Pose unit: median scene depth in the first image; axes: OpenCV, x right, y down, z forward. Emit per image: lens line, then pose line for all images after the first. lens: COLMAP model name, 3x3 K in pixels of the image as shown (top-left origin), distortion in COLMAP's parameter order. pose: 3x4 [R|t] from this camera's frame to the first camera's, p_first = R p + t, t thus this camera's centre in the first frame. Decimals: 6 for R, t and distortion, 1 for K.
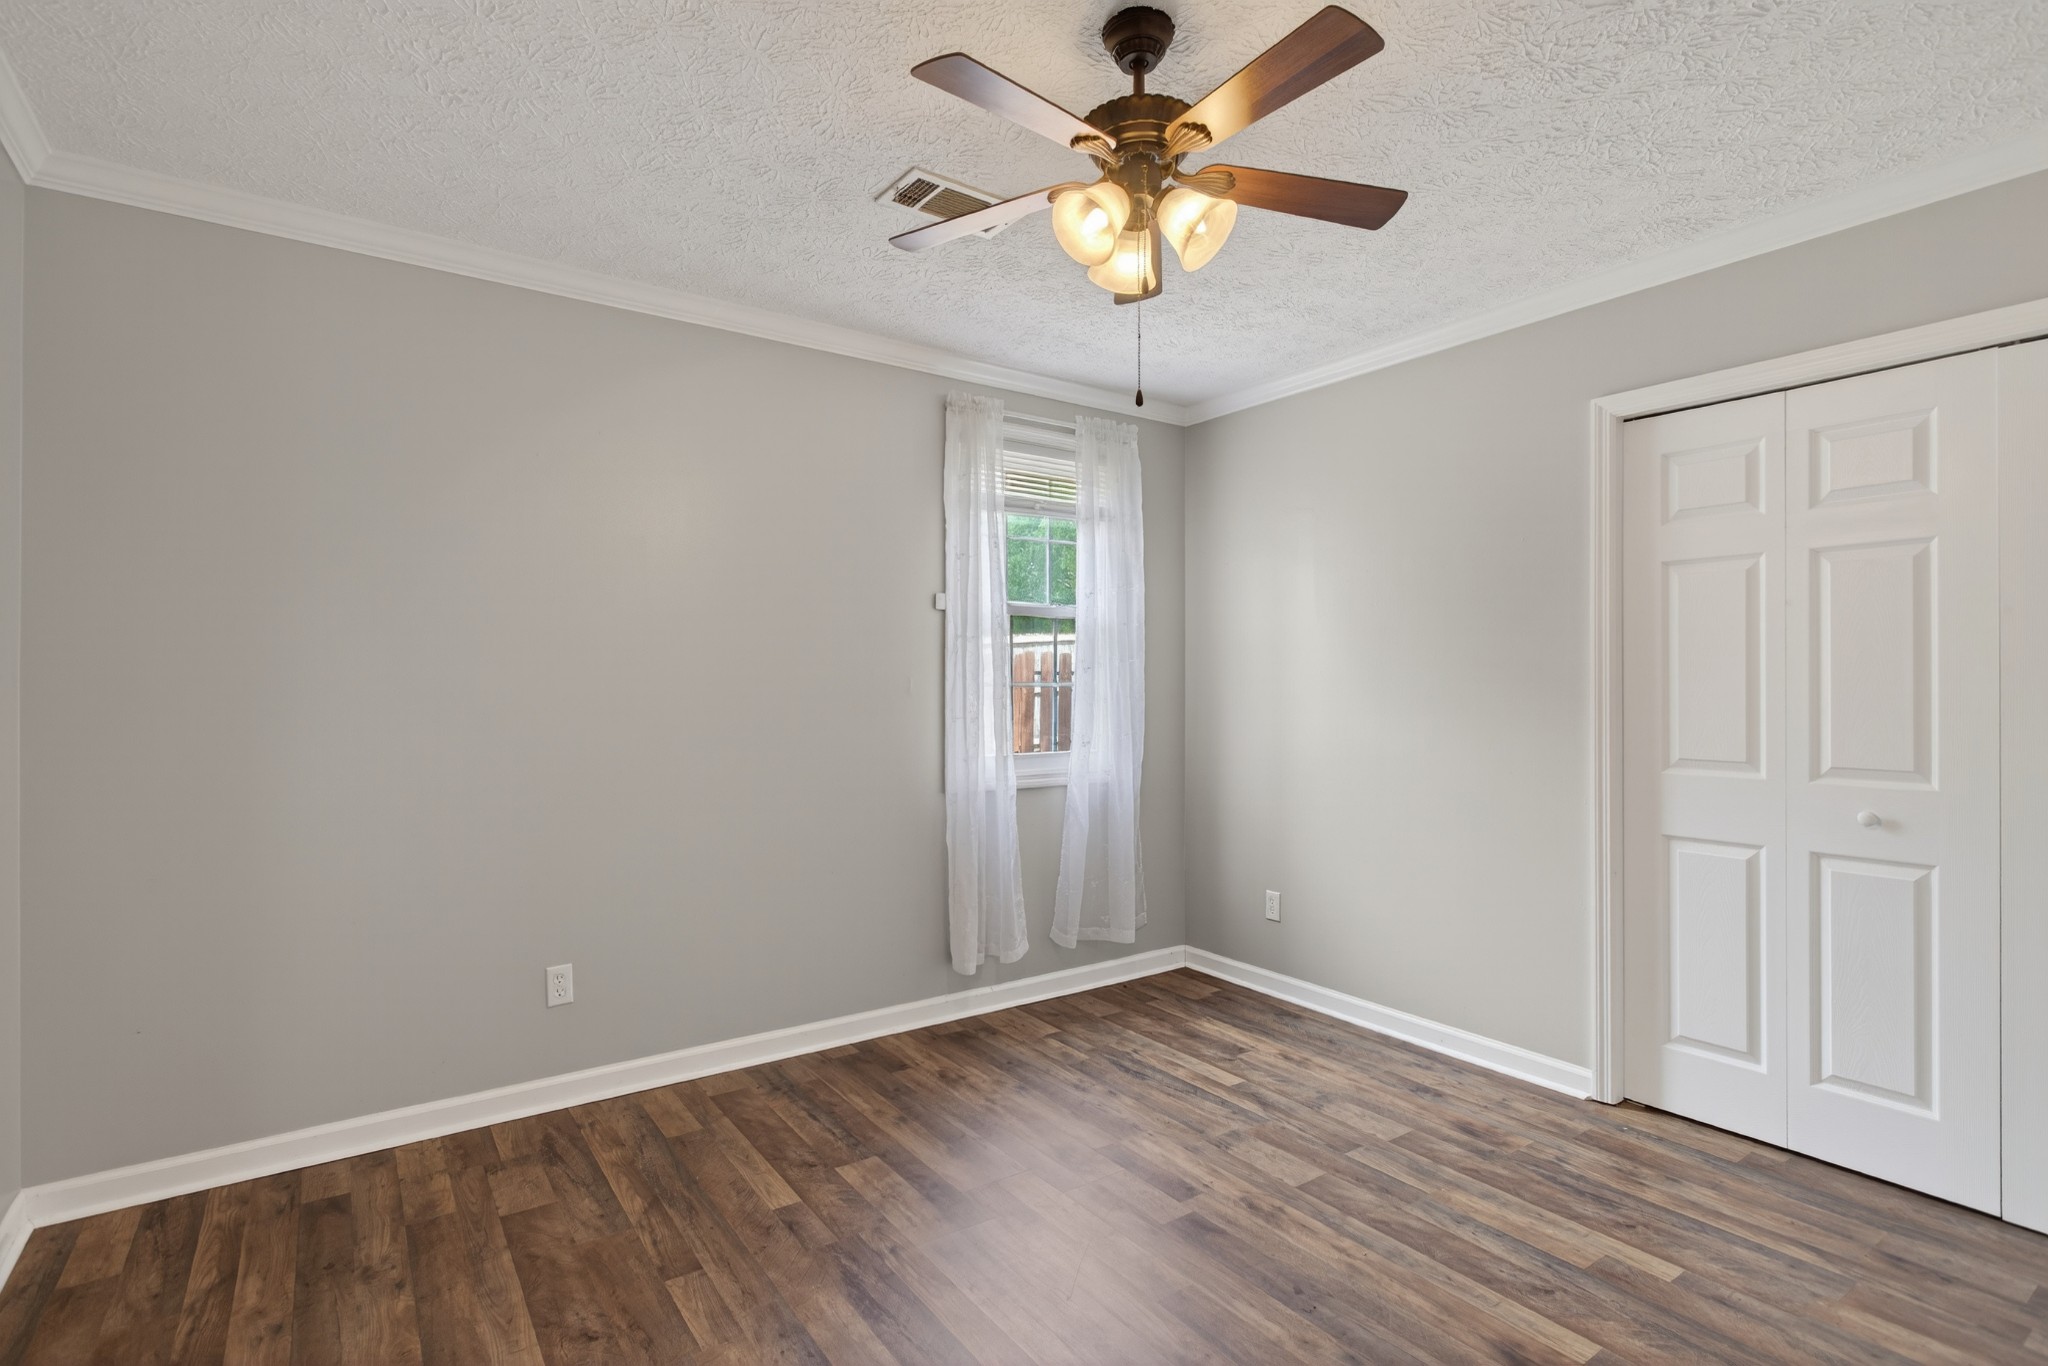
lens RADIAL K [[983.8, 0, 1017.2], [0, 983.8, 690.7], [0, 0, 1]] dist [-0.004265, 0.001262]
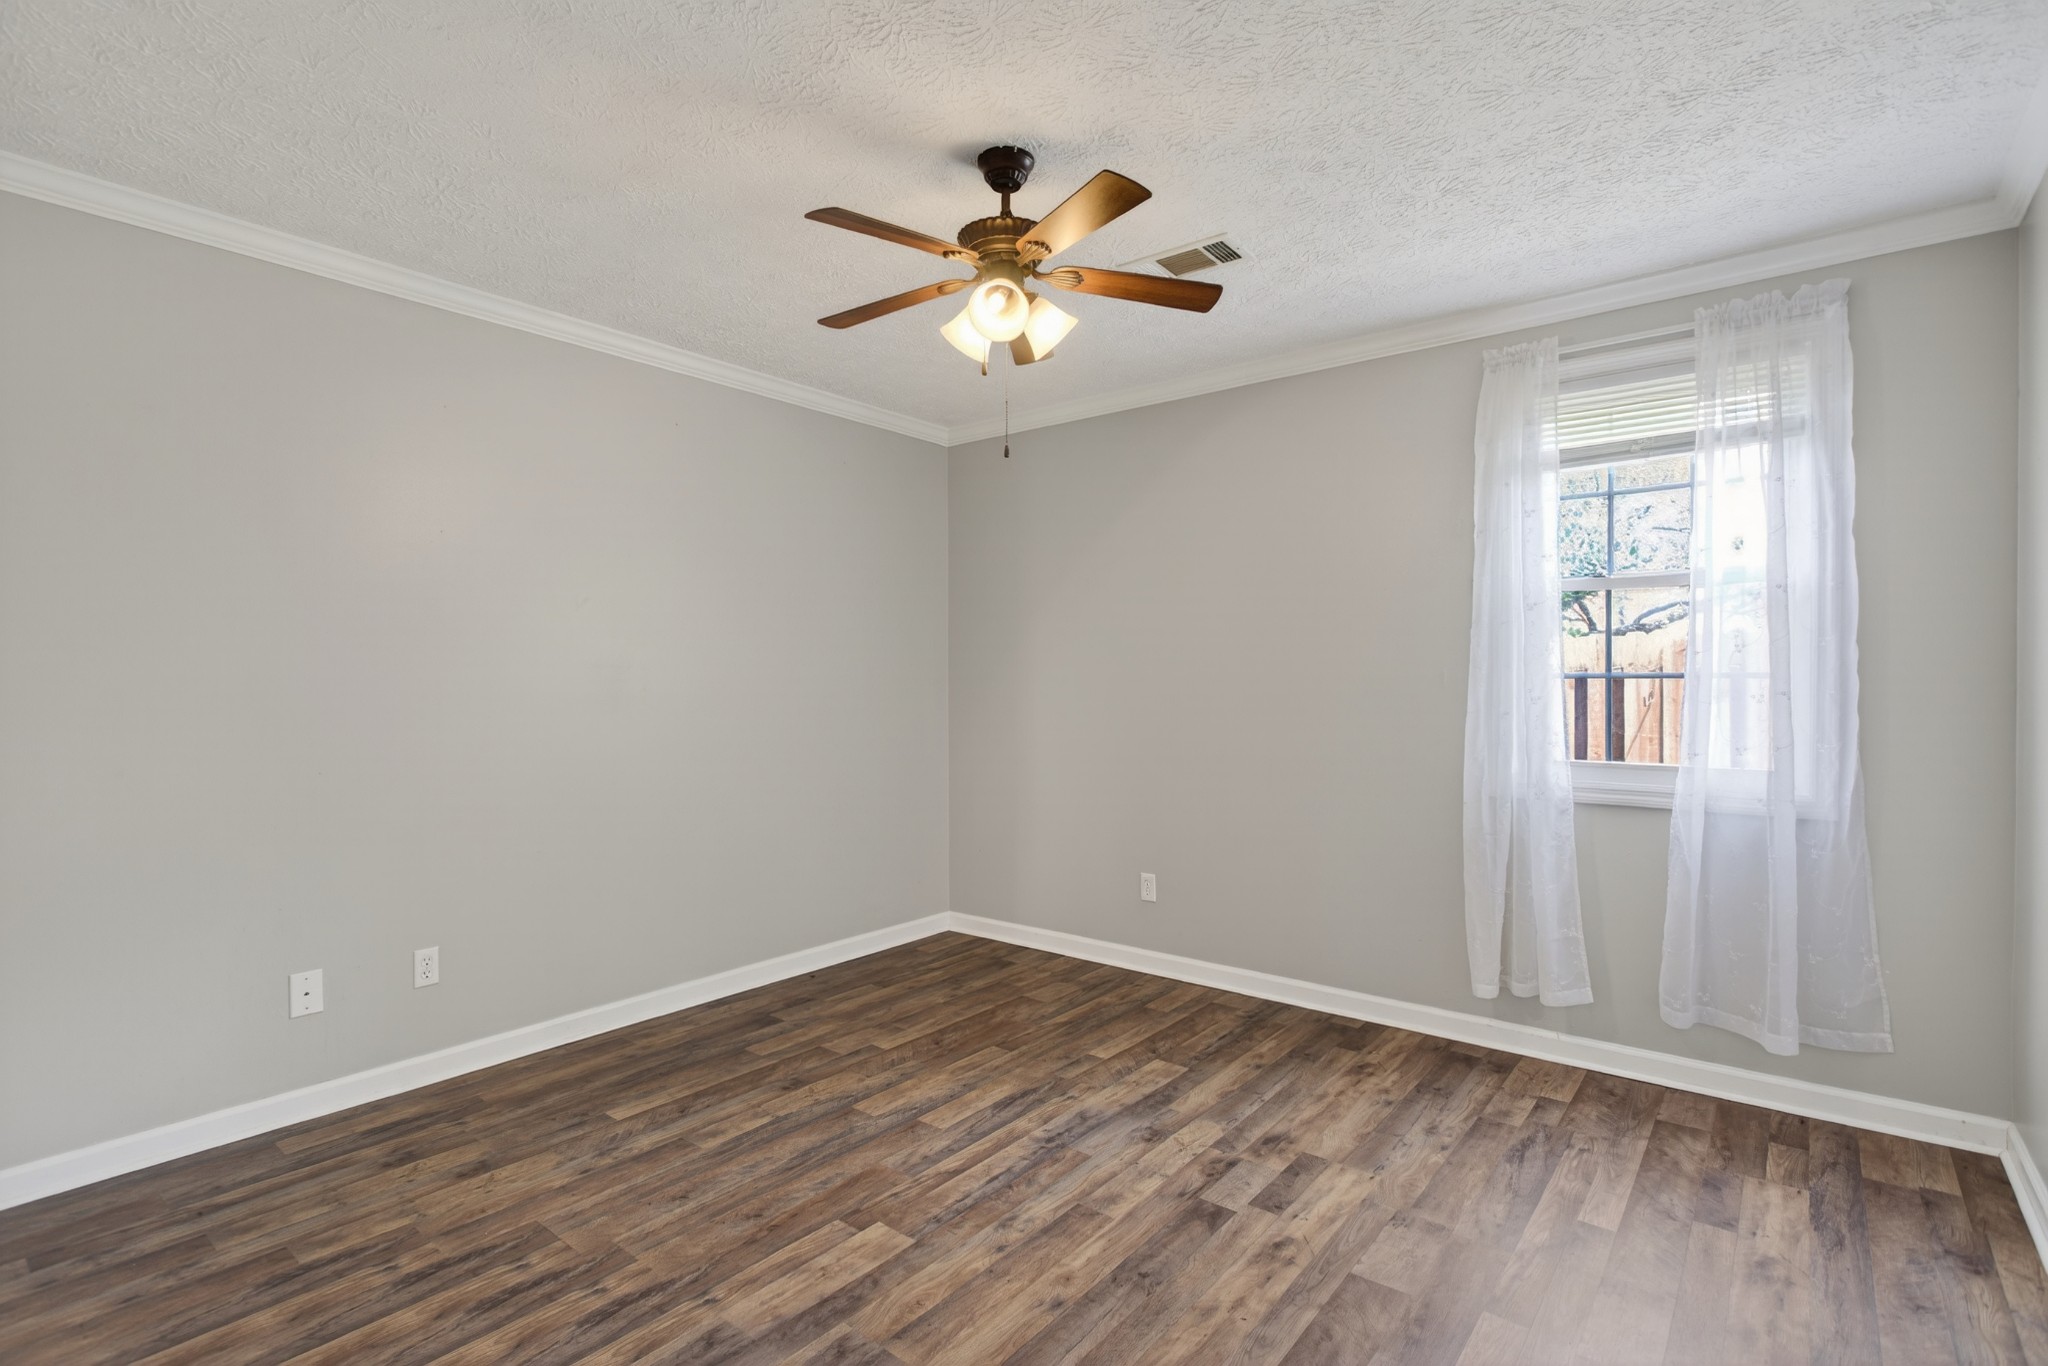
lens RADIAL K [[983.8, 0, 1017.2], [0, 983.8, 690.7], [0, 0, 1]] dist [-0.004265, 0.001262]
pose [[0.273809, 0.008028, -0.961751, 0.816391], [-0.003638, 0.999967, 0.007312, 0.002876], [0.961777, 0.001497, 0.273829, 0.401458]]
